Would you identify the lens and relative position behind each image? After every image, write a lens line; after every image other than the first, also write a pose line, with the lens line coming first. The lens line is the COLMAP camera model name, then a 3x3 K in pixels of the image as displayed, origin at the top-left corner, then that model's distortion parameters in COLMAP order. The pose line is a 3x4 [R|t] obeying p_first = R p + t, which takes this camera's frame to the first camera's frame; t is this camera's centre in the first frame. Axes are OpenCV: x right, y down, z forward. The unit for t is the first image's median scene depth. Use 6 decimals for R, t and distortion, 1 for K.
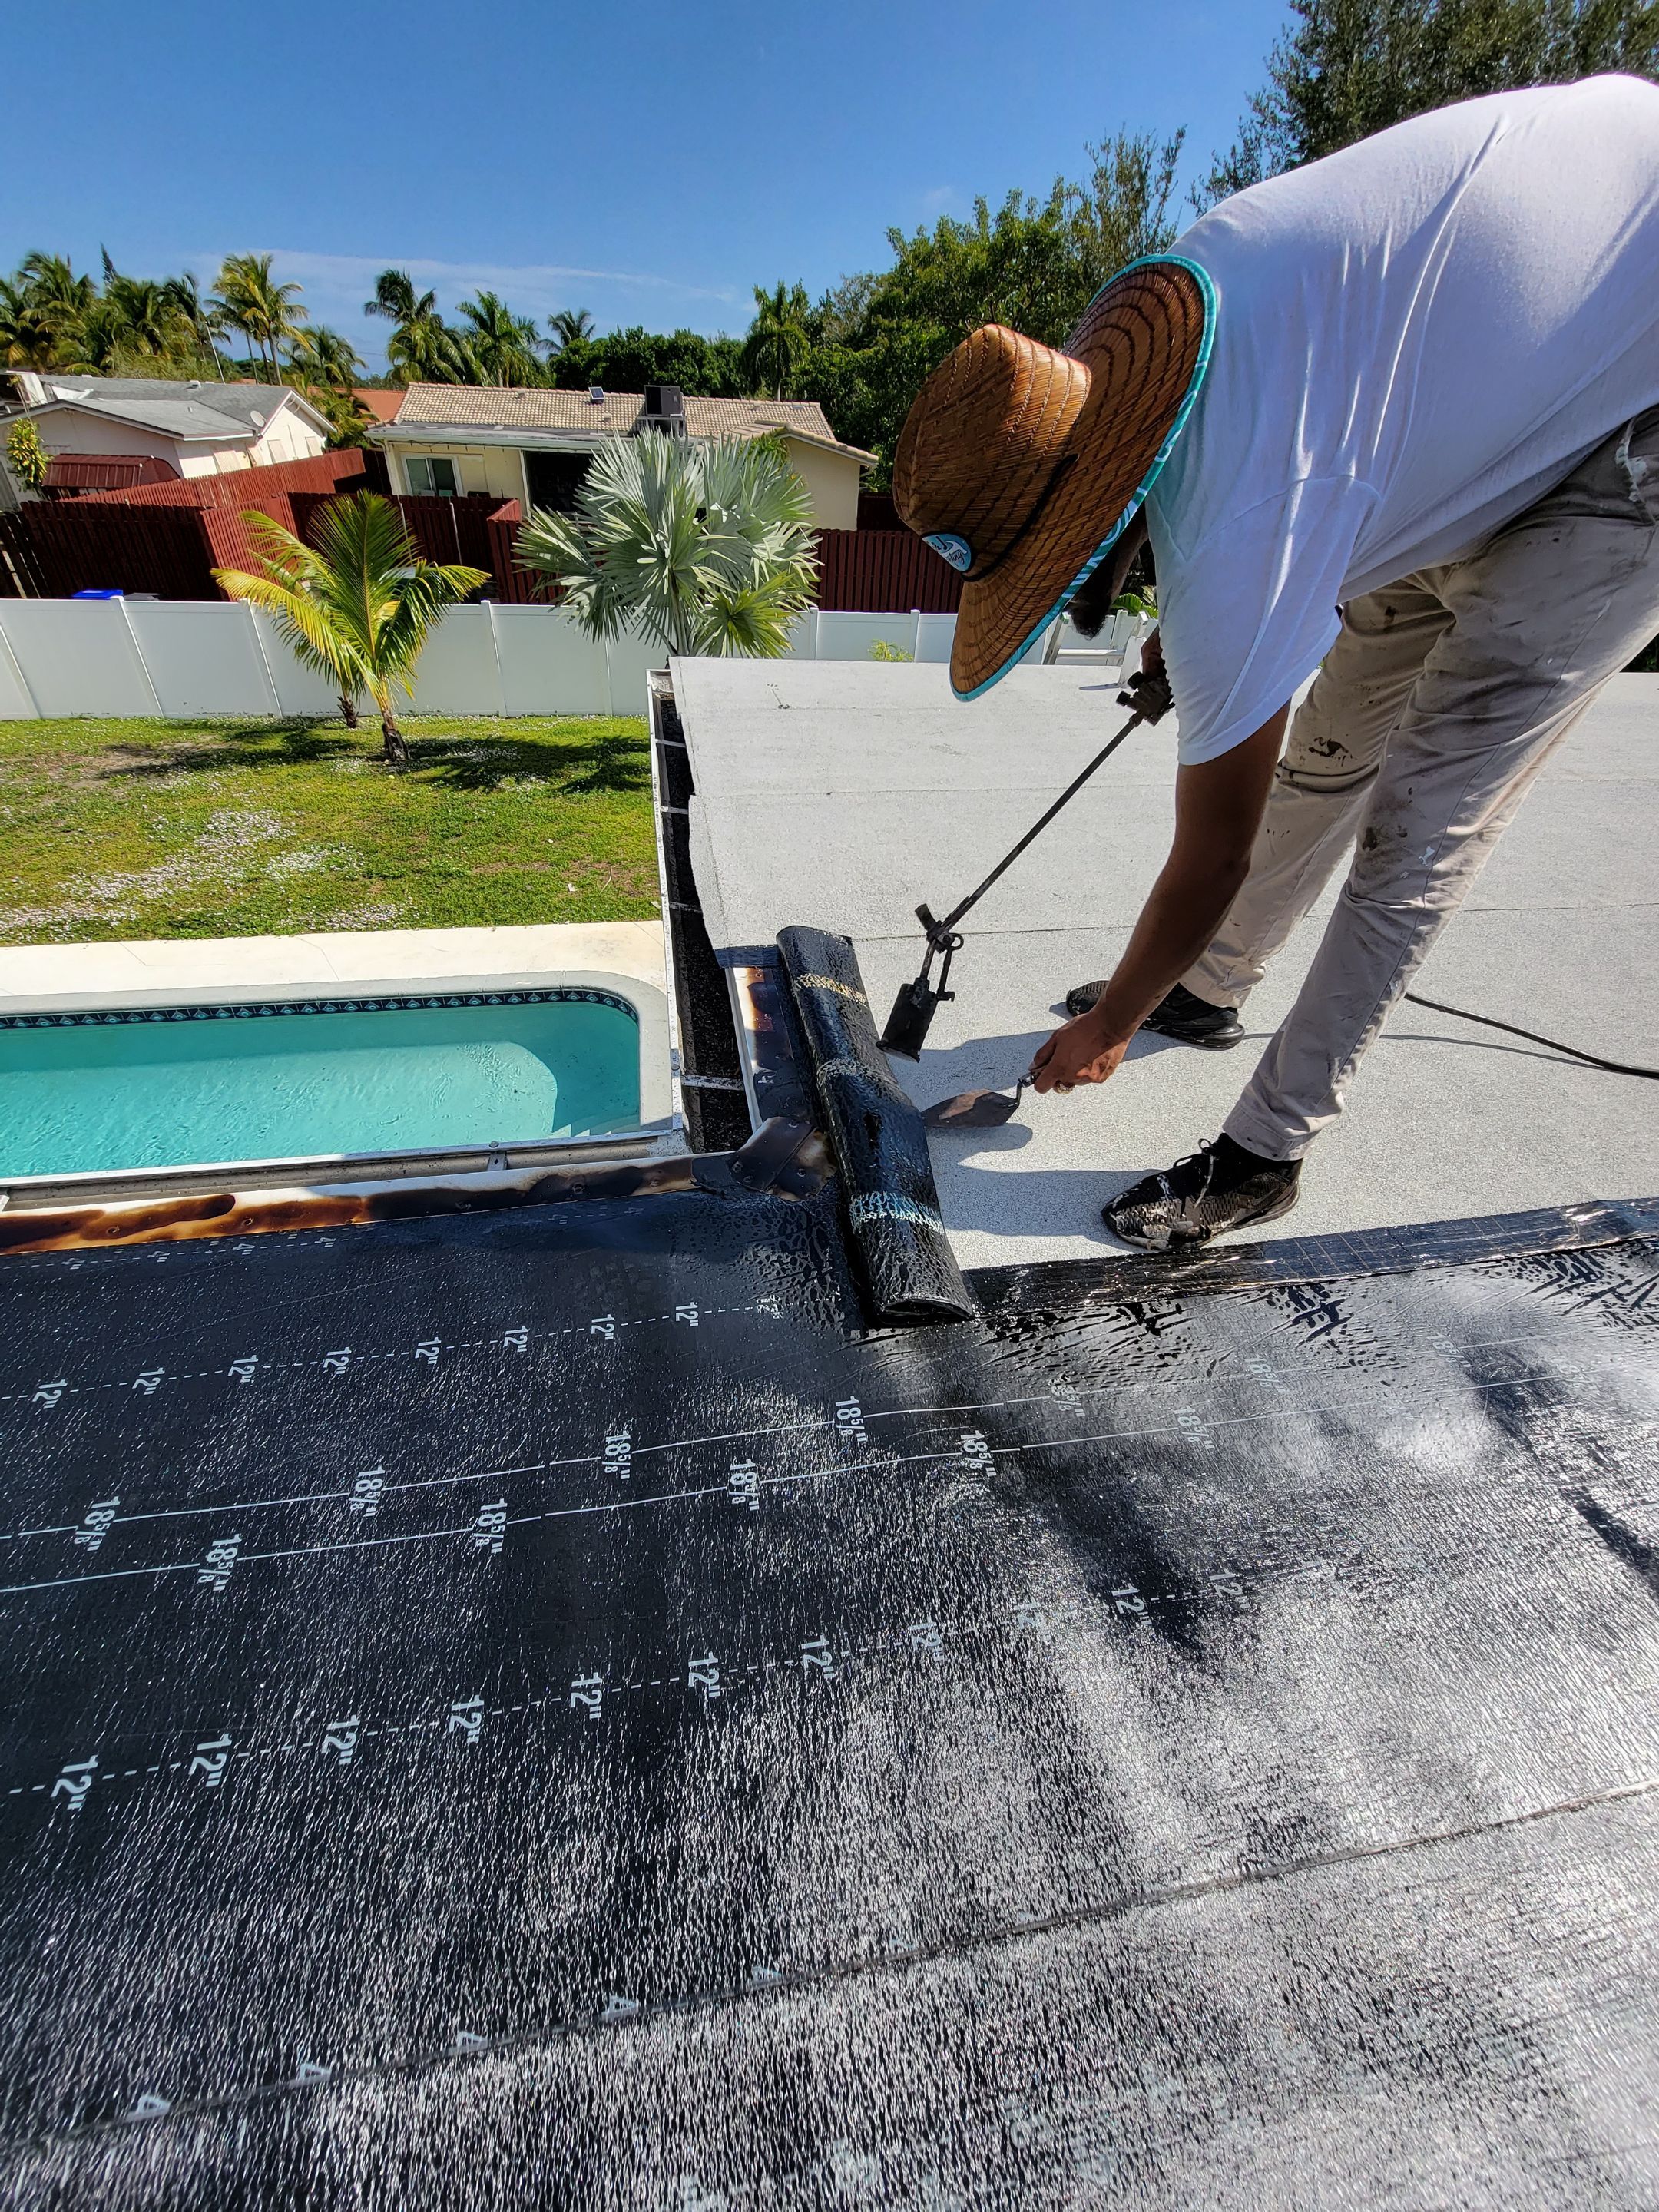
lens RADIAL K [[903.5, 0, 826.6], [0, 903.5, 1104.5], [0, 0, 1]] dist [-0.003152, -0.000915]
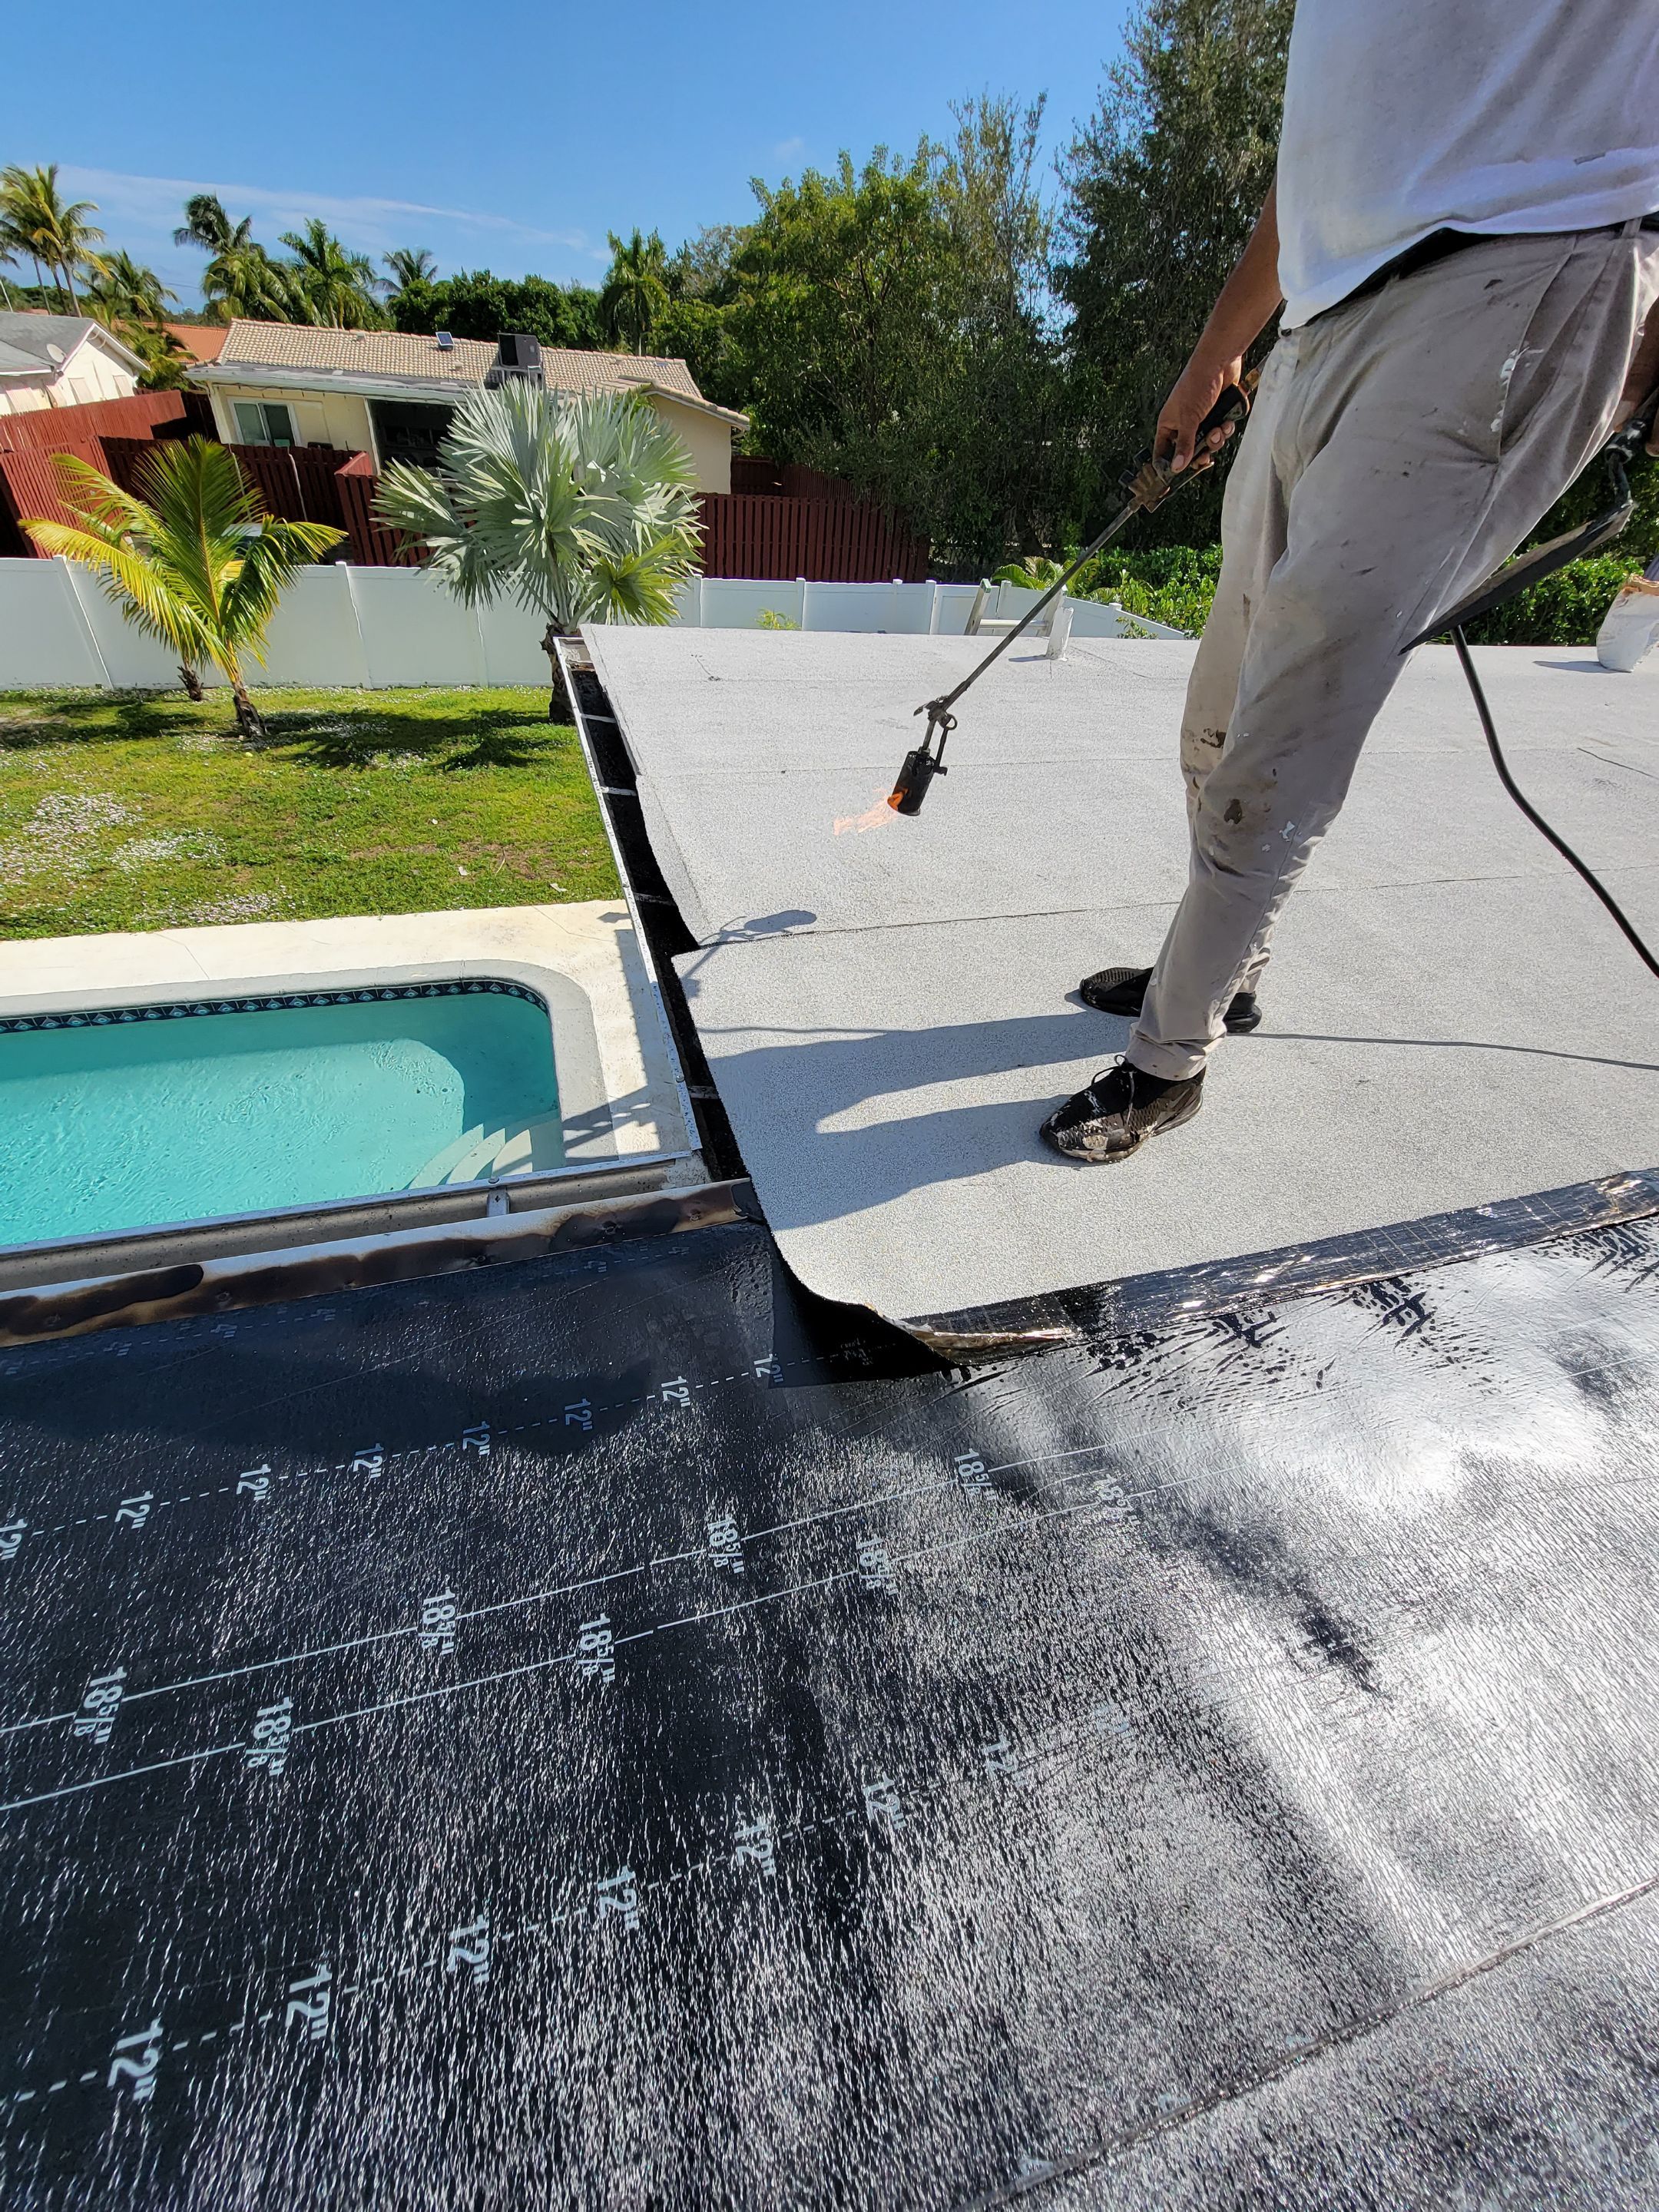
lens RADIAL K [[903.5, 0, 827.0], [0, 903.5, 1104.2], [0, 0, 1]] dist [-0.003152, -0.000915]
pose [[0.992393, -0.051290, 0.111917, -0.033543], [0.048286, 0.998401, 0.029389, -0.009653], [-0.113246, -0.023761, 0.993283, 0.020374]]
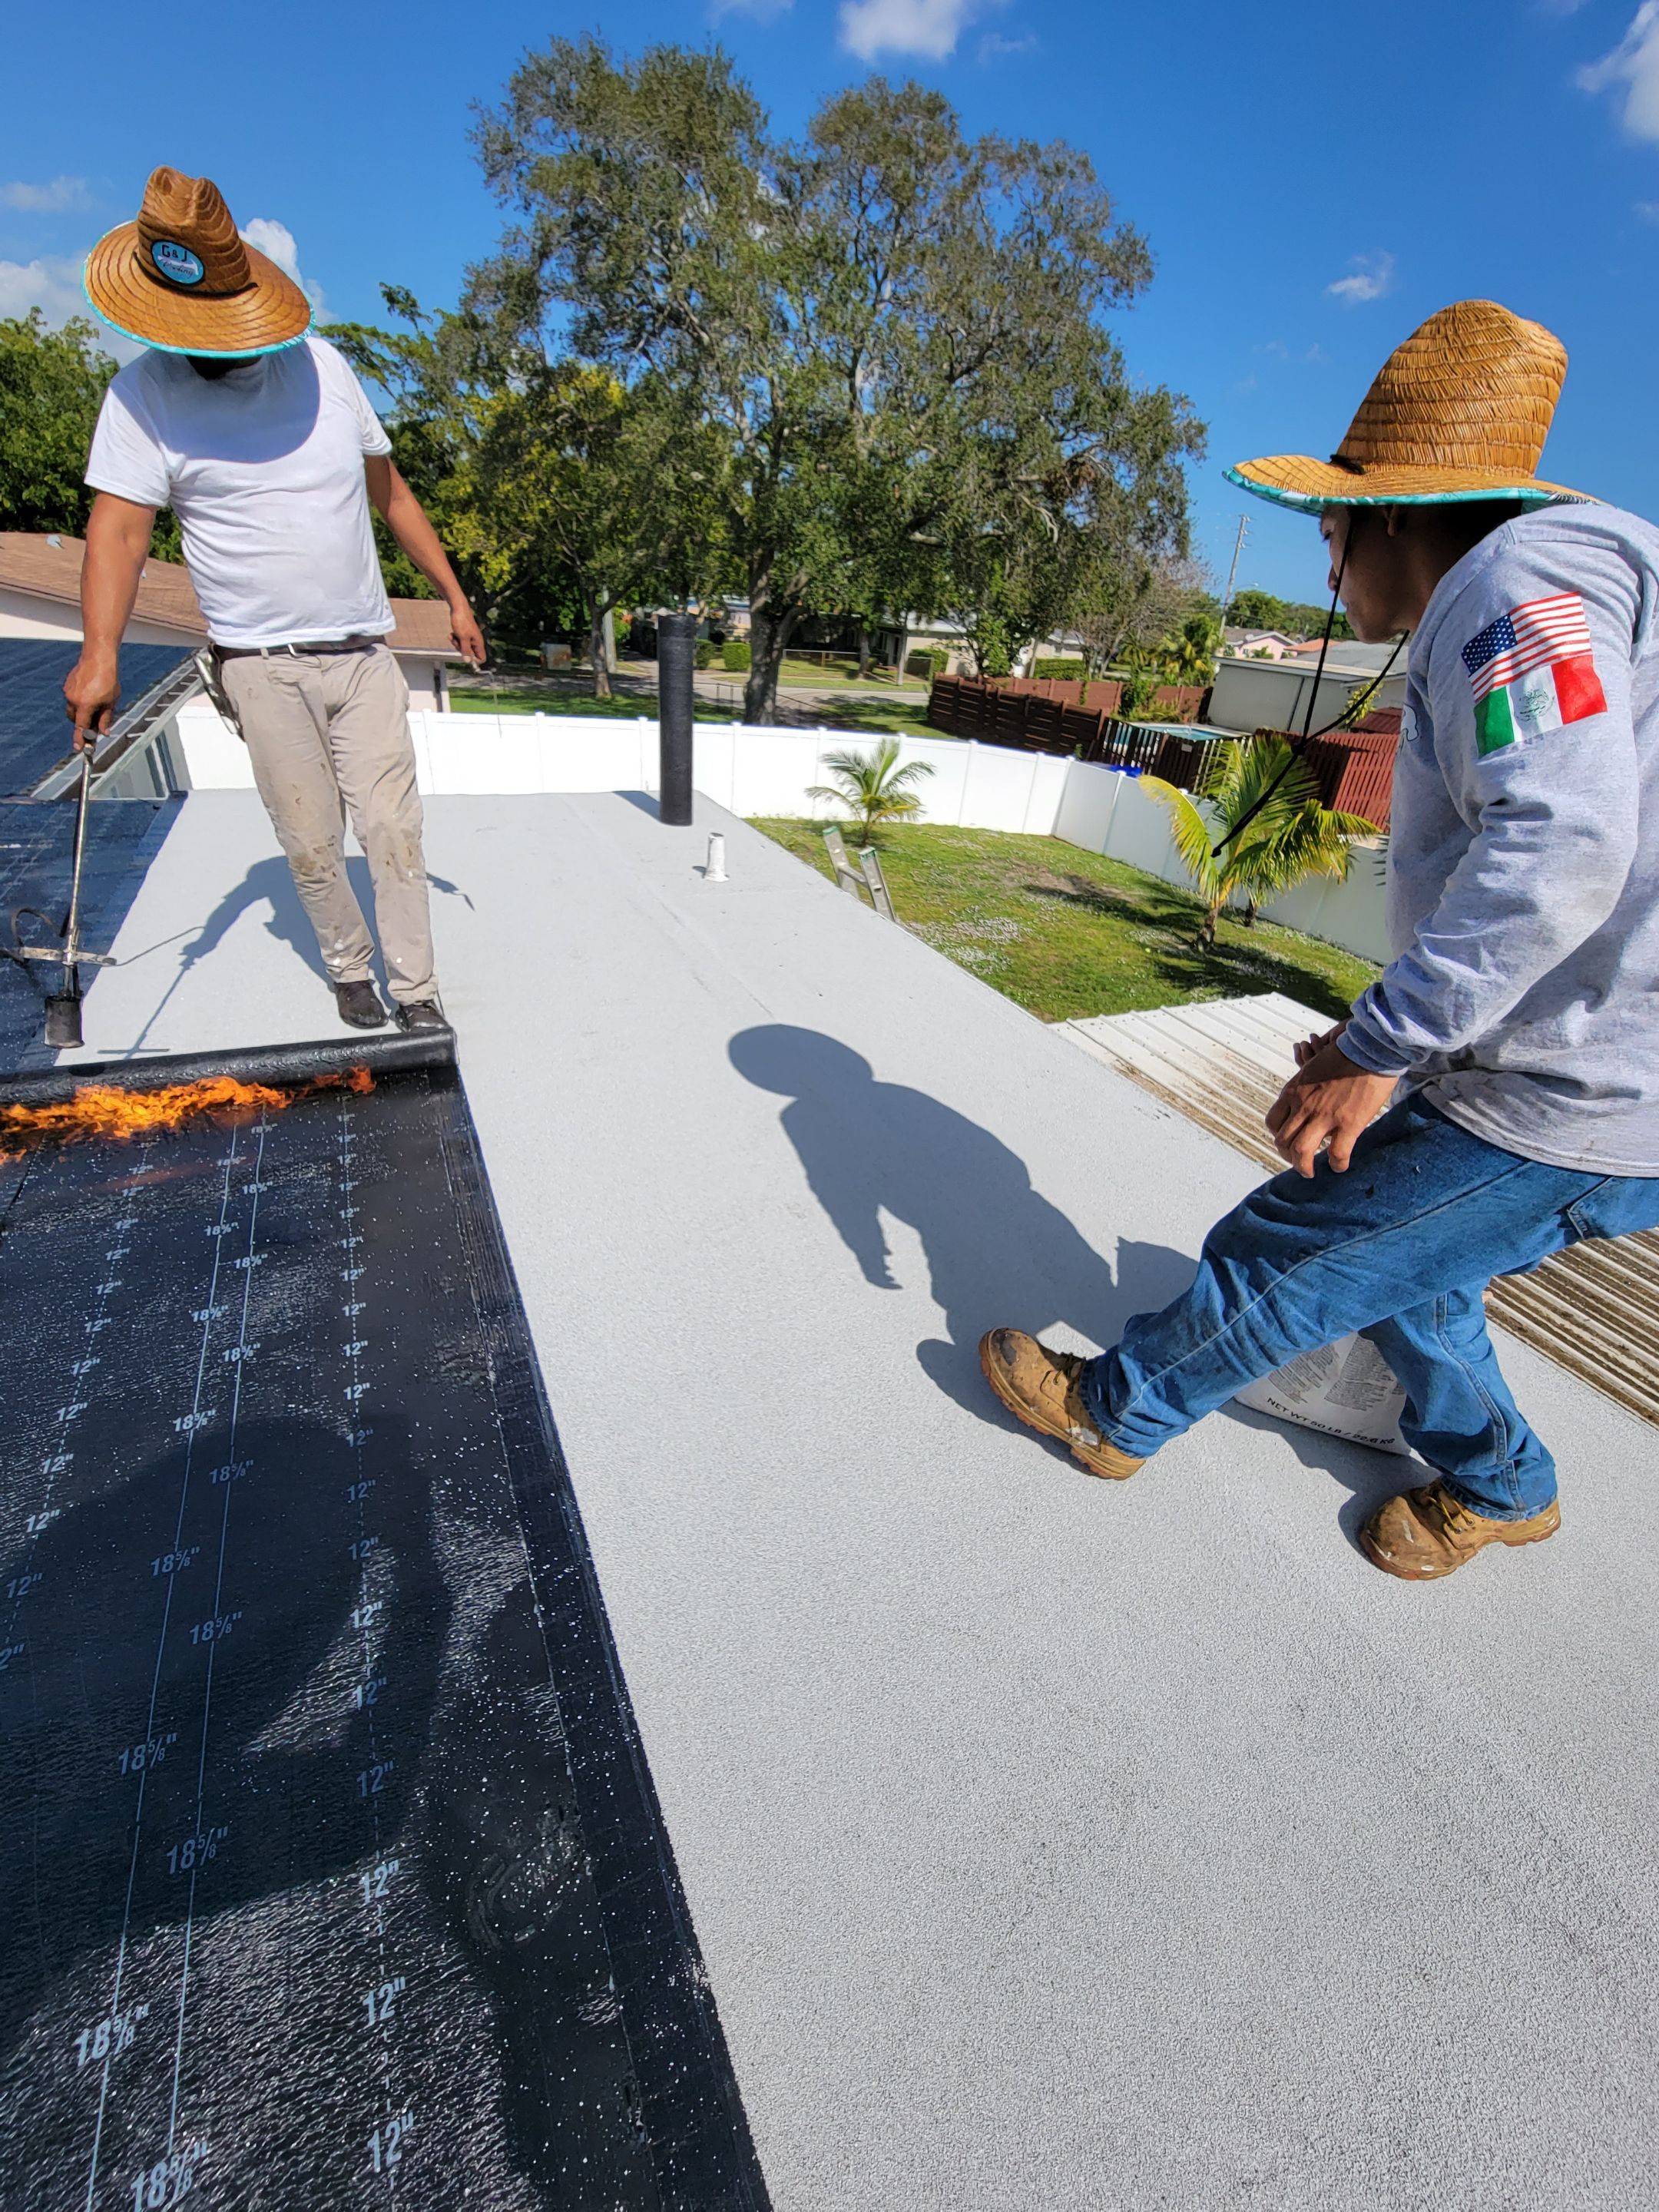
lens RADIAL K [[903.5, 0, 830.1], [0, 903.5, 1103.7], [0, 0, 1]] dist [-0.003152, -0.000915]
pose [[0.275196, 0.459189, -0.844638, 0.874691], [-0.634688, 0.746670, 0.199137, -0.358677], [0.722107, 0.481280, 0.496922, 0.439979]]
